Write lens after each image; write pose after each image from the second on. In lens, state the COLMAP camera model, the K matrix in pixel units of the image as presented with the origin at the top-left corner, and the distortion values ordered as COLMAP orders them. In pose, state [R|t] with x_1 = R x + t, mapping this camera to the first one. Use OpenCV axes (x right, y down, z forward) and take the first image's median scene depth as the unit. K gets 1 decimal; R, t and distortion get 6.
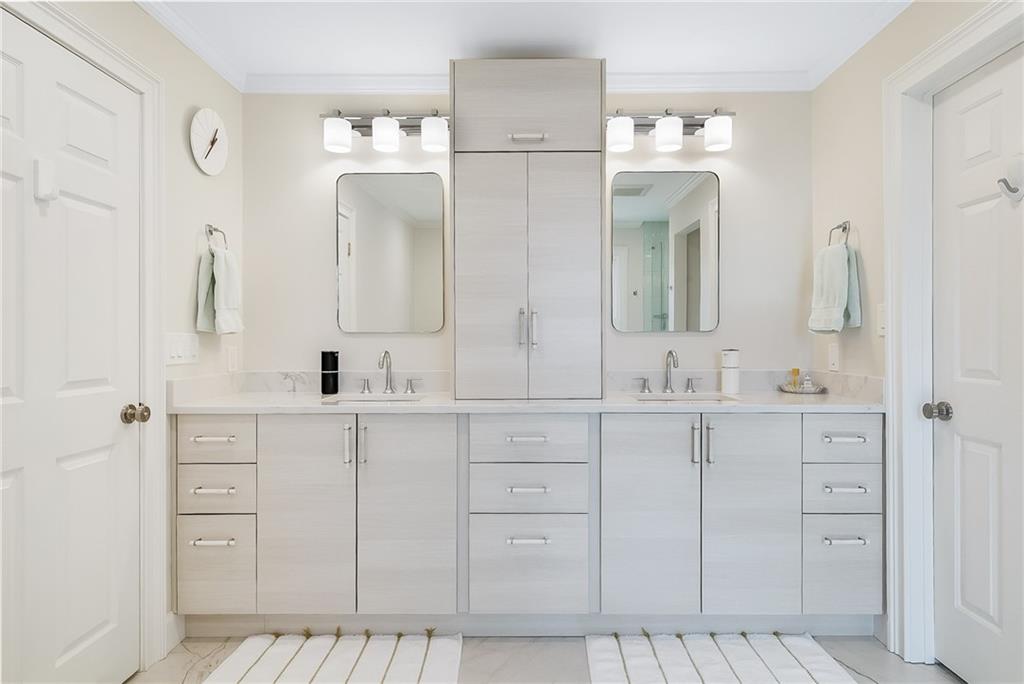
lens RADIAL K [[550.8, 0, 515.5], [0, 550.8, 337.2], [0, 0, 1]] dist [-0.005716, 0.001789]
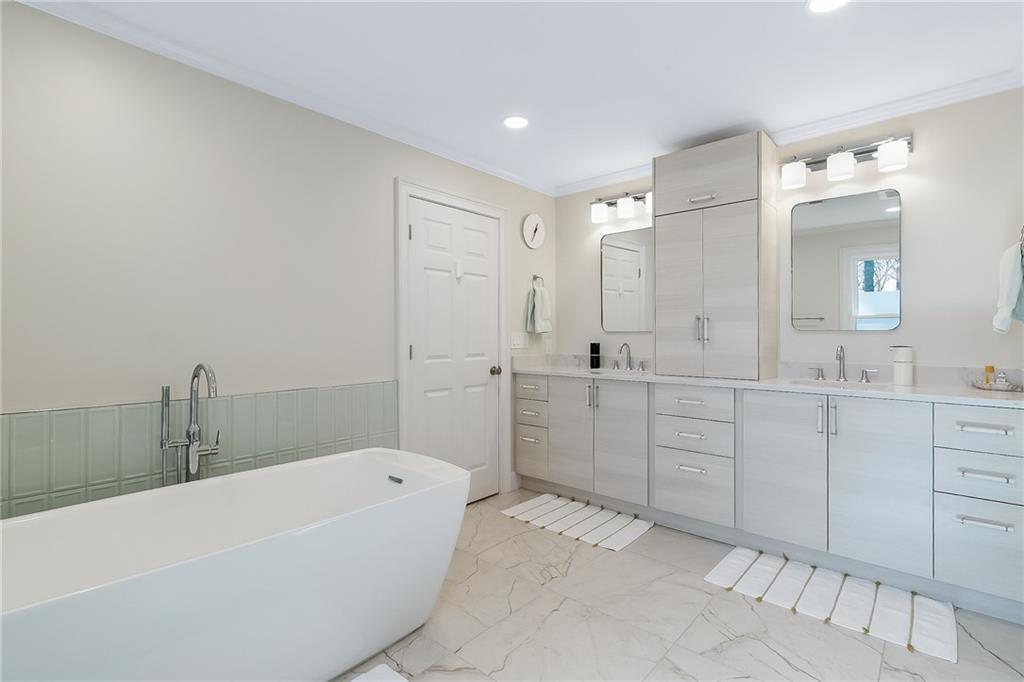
lens RADIAL K [[470.9, 0, 510.6], [0, 470.9, 336.8], [0, 0, 1]] dist [-0.004063, -0.002213]
pose [[0.751188, 0.004771, -0.660072, 0.483809], [0.001148, 0.999963, 0.008535, -0.006341], [0.660088, -0.007169, 0.751154, -0.289738]]
